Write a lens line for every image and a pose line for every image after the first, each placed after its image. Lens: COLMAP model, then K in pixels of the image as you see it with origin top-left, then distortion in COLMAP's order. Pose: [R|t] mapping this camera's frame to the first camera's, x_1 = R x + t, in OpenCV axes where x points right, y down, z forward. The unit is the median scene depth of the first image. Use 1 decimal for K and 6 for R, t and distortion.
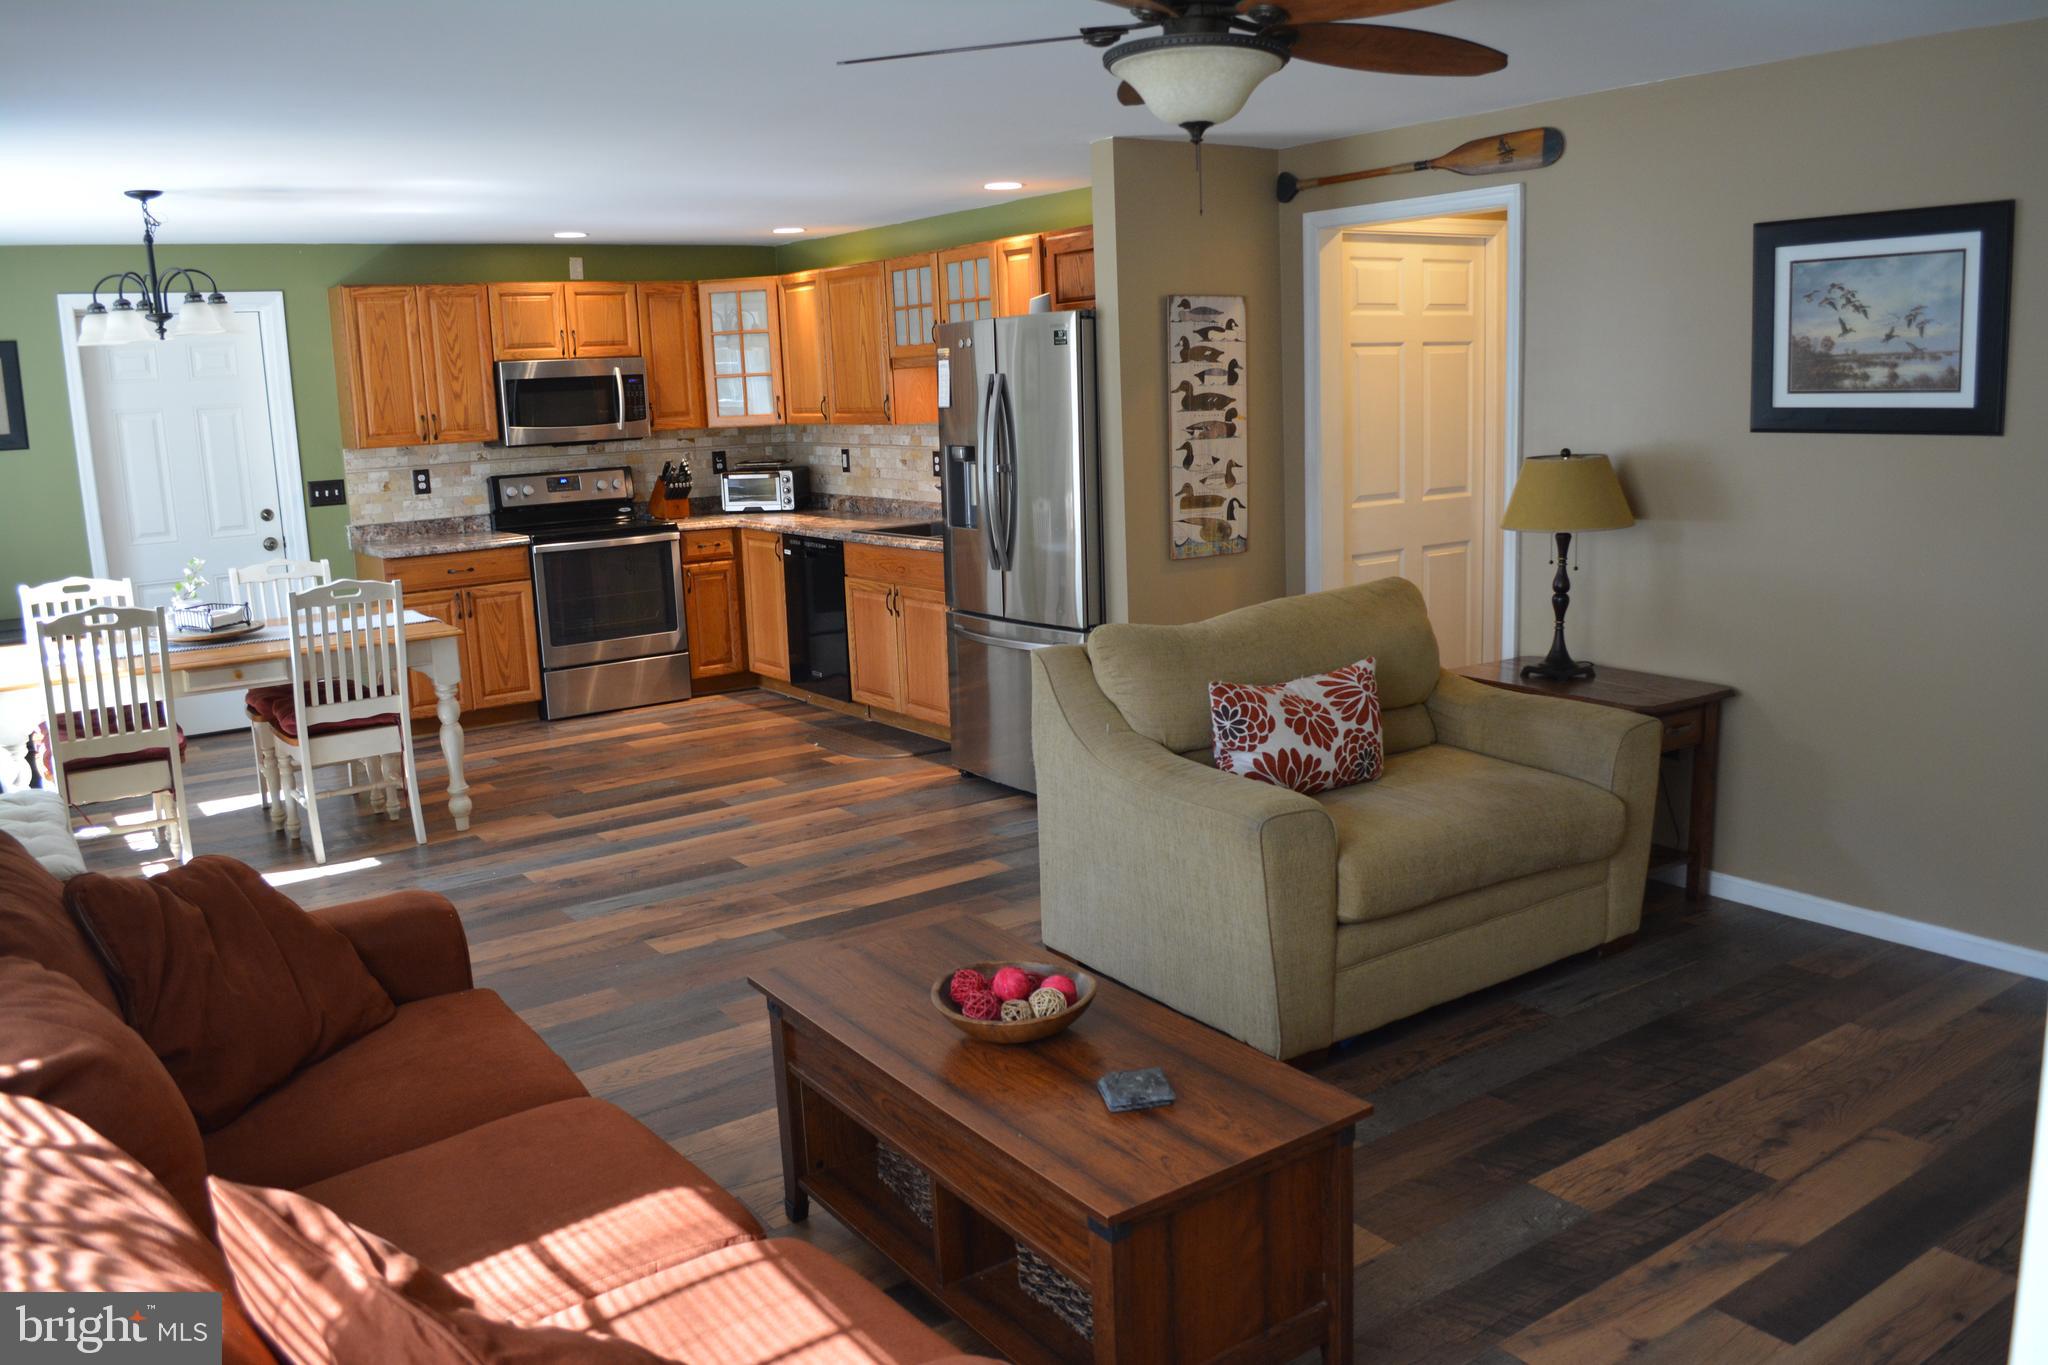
lens RADIAL K [[1617.5, 0, 1025.0], [0, 1617.5, 682.1], [0, 0, 1]] dist [-0.084440, 0.015492]
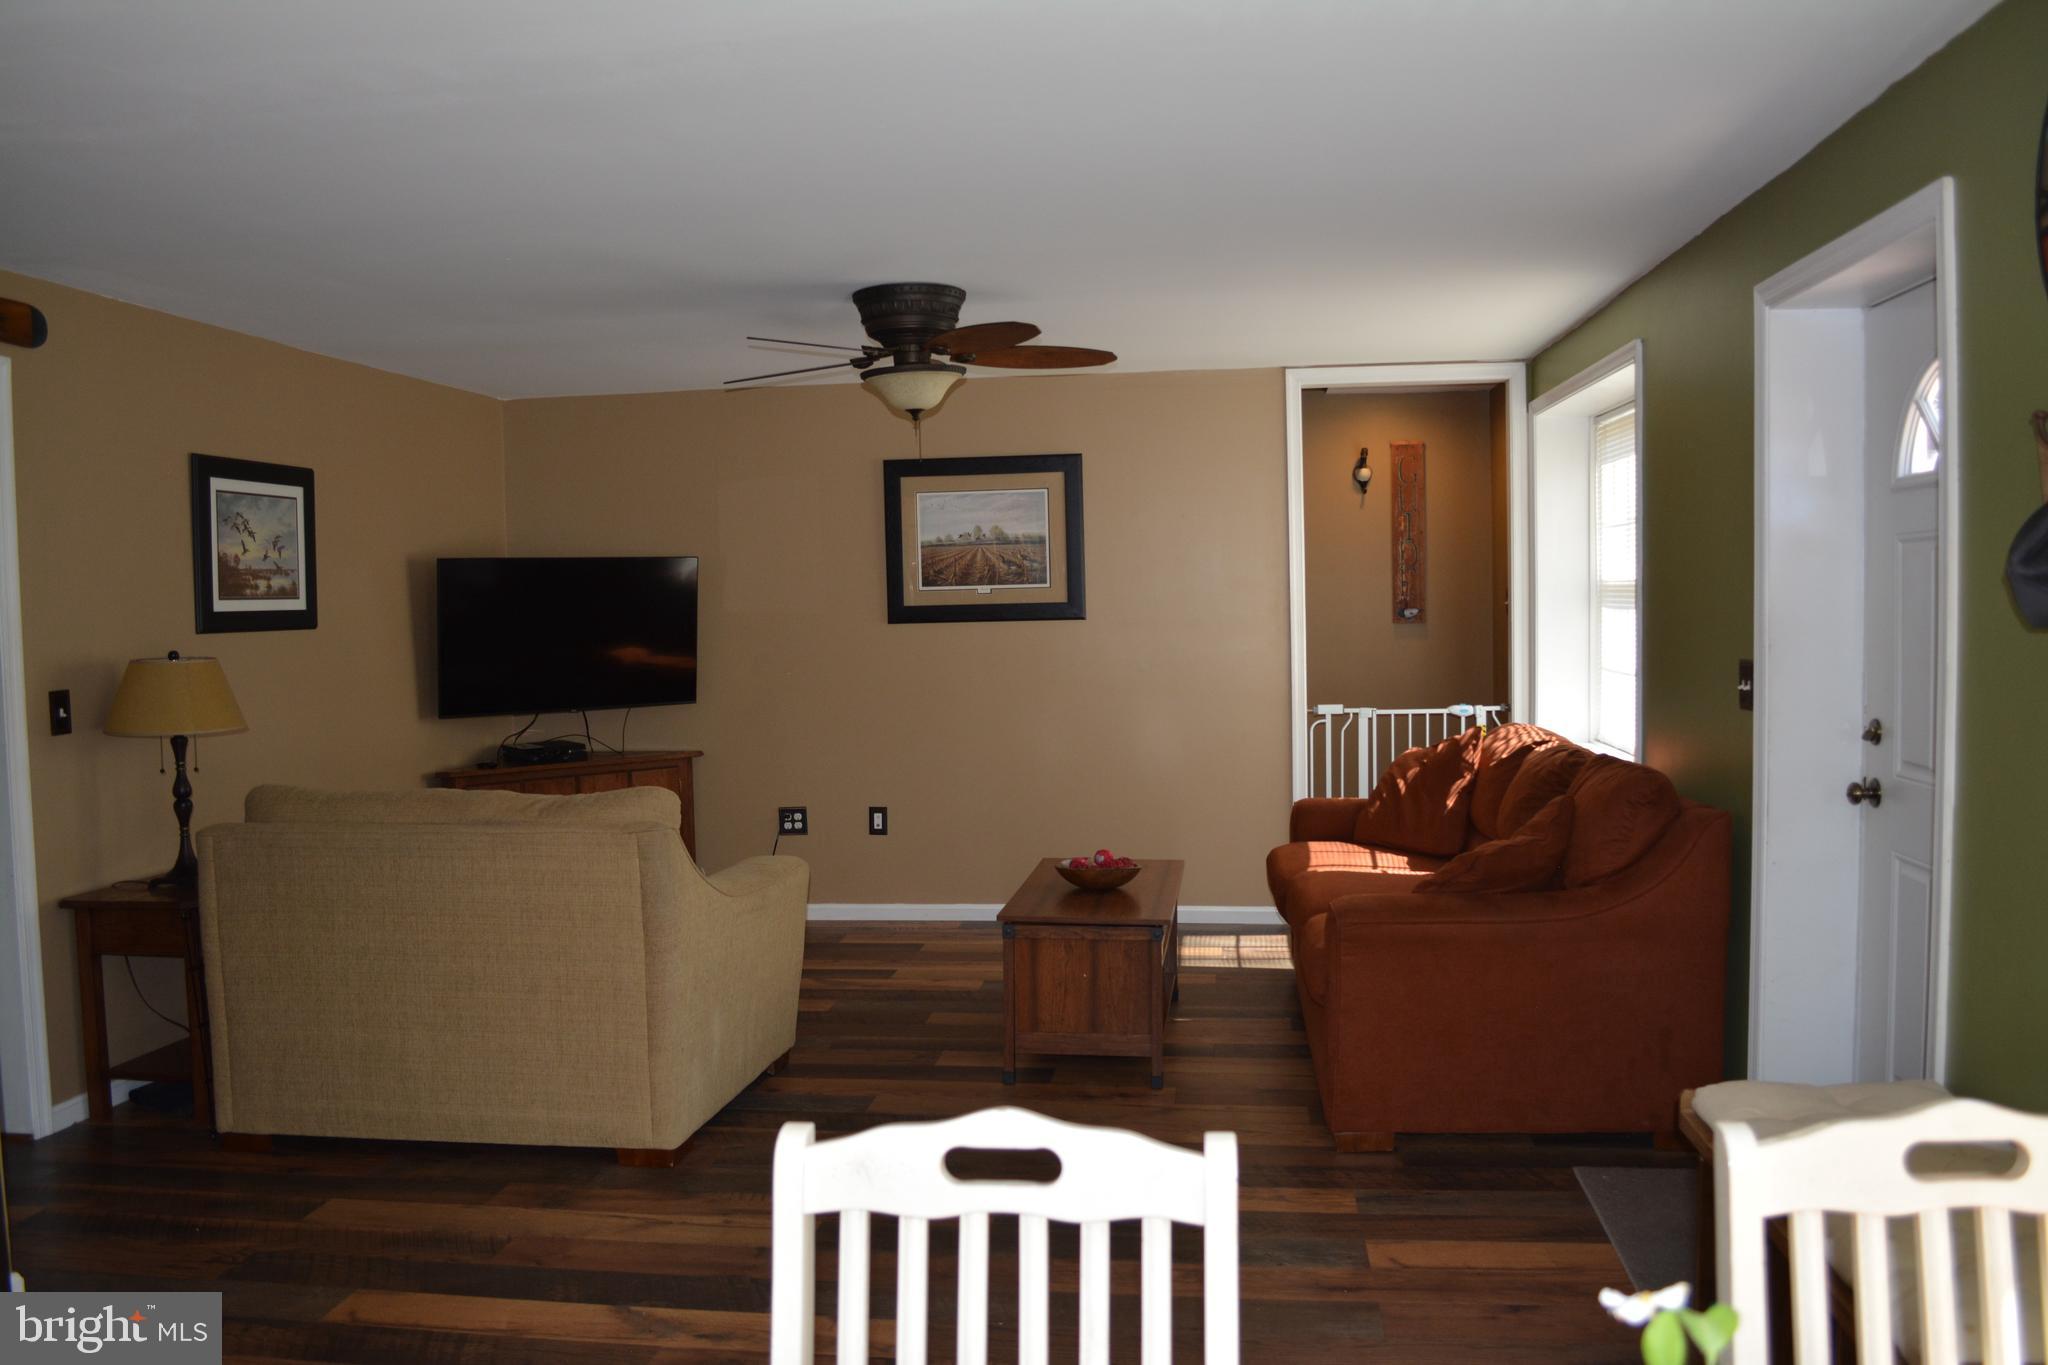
lens RADIAL K [[1617.5, 0, 1026.8], [0, 1617.5, 678.7], [0, 0, 1]] dist [-0.084440, 0.015492]
pose [[-0.741111, 0.019367, 0.671103, -0.506708], [0.170094, 0.972389, 0.159776, -0.141336], [-0.649479, 0.232562, -0.723942, 0.988130]]
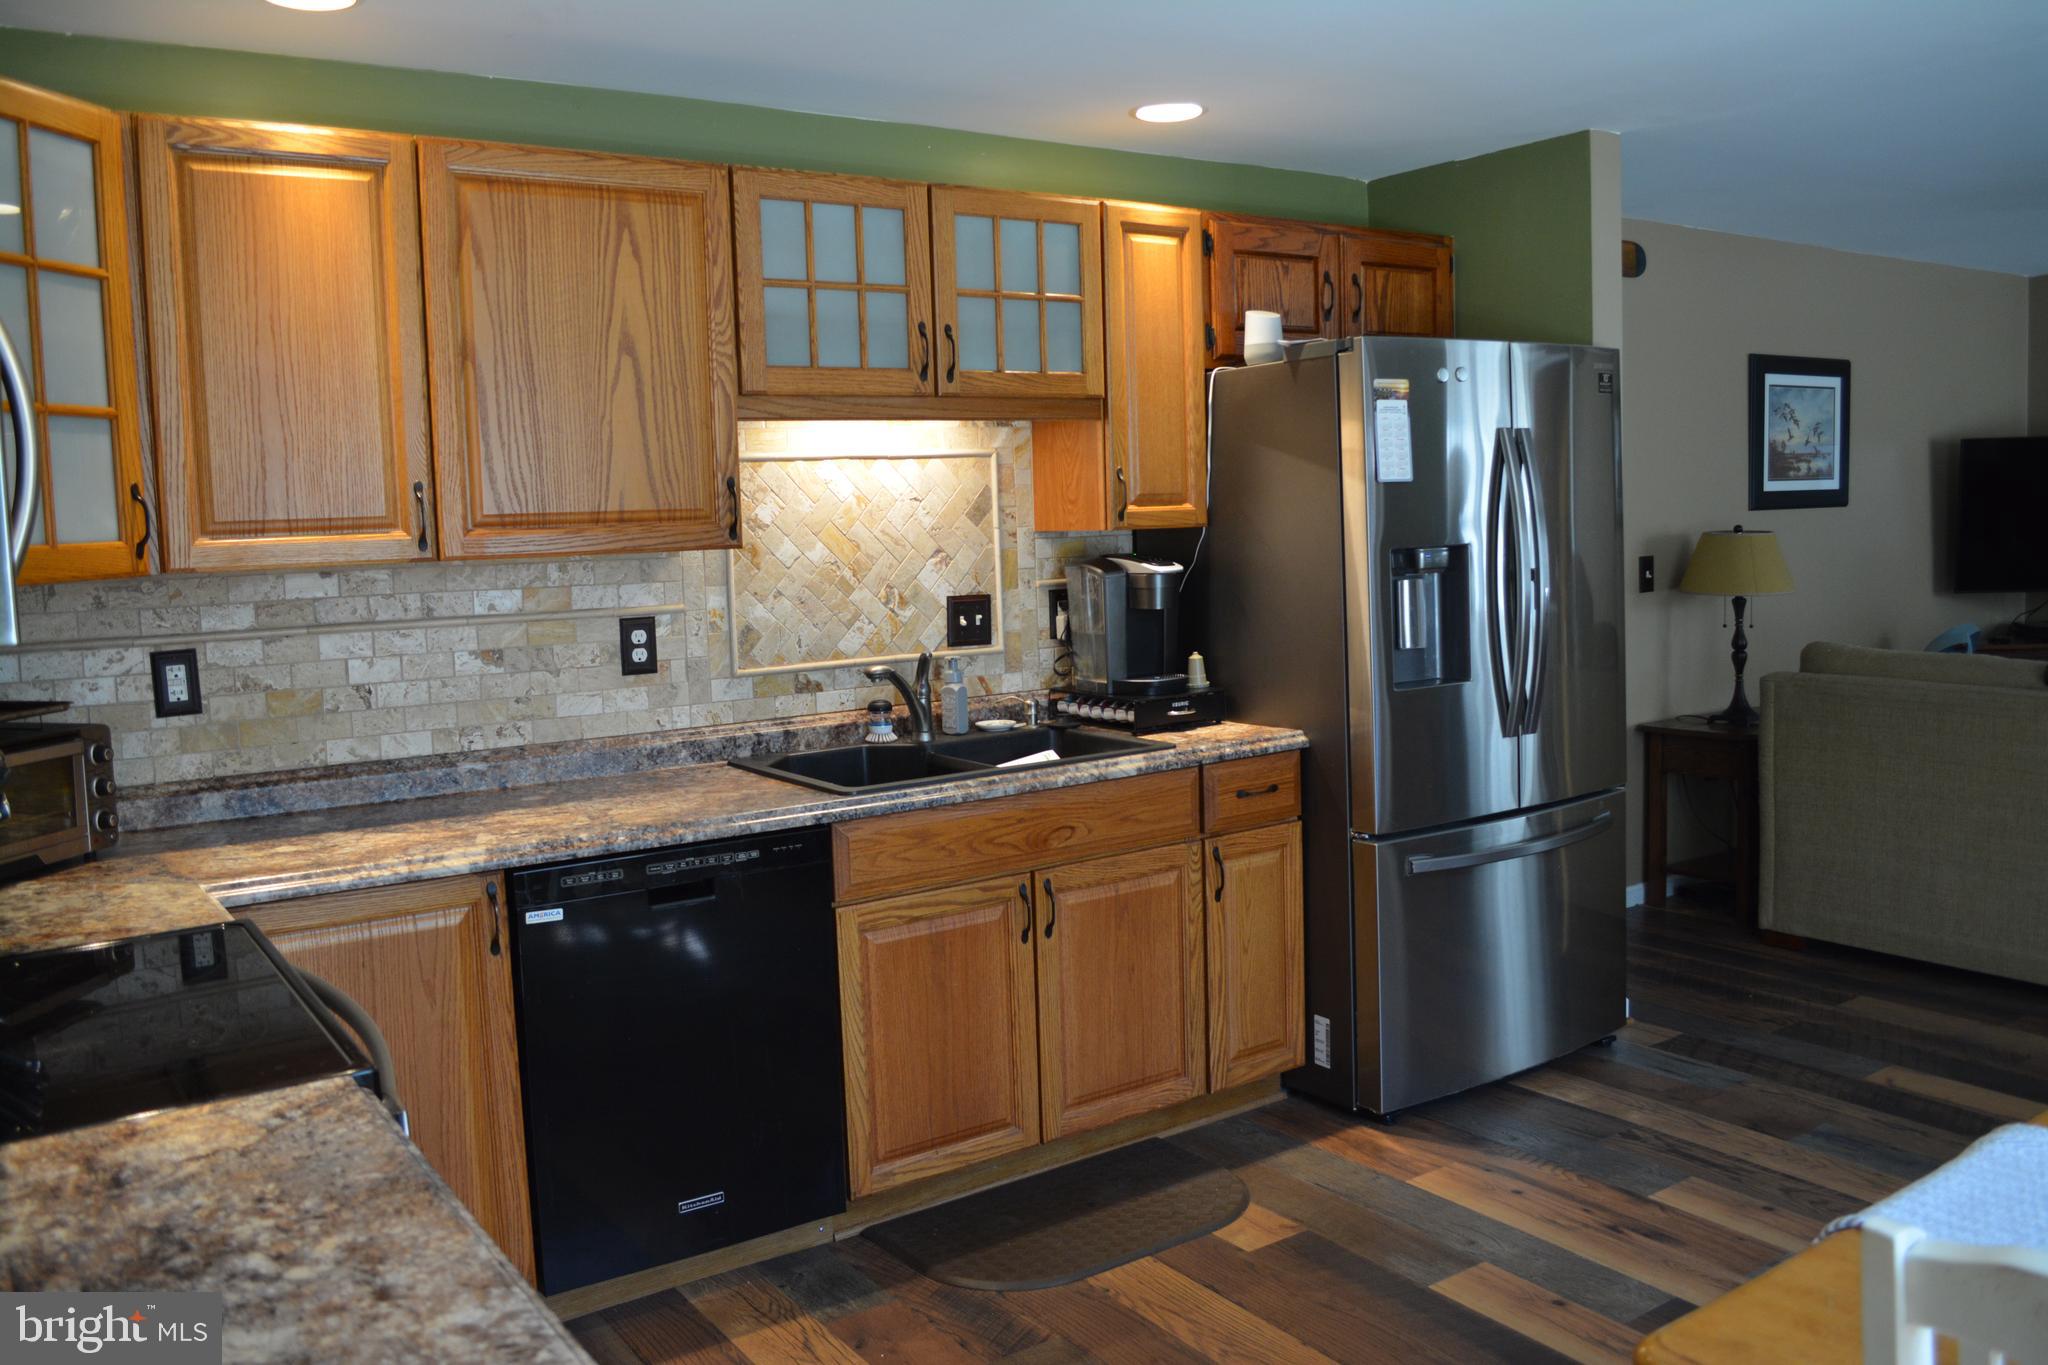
lens RADIAL K [[1617.5, 0, 1030.7], [0, 1617.5, 680.3], [0, 0, 1]] dist [-0.084440, 0.015492]
pose [[0.013629, -0.067017, 0.997659, -0.599268], [0.216460, 0.974289, 0.062490, -0.158956], [-0.976196, 0.215102, 0.027785, 1.080735]]
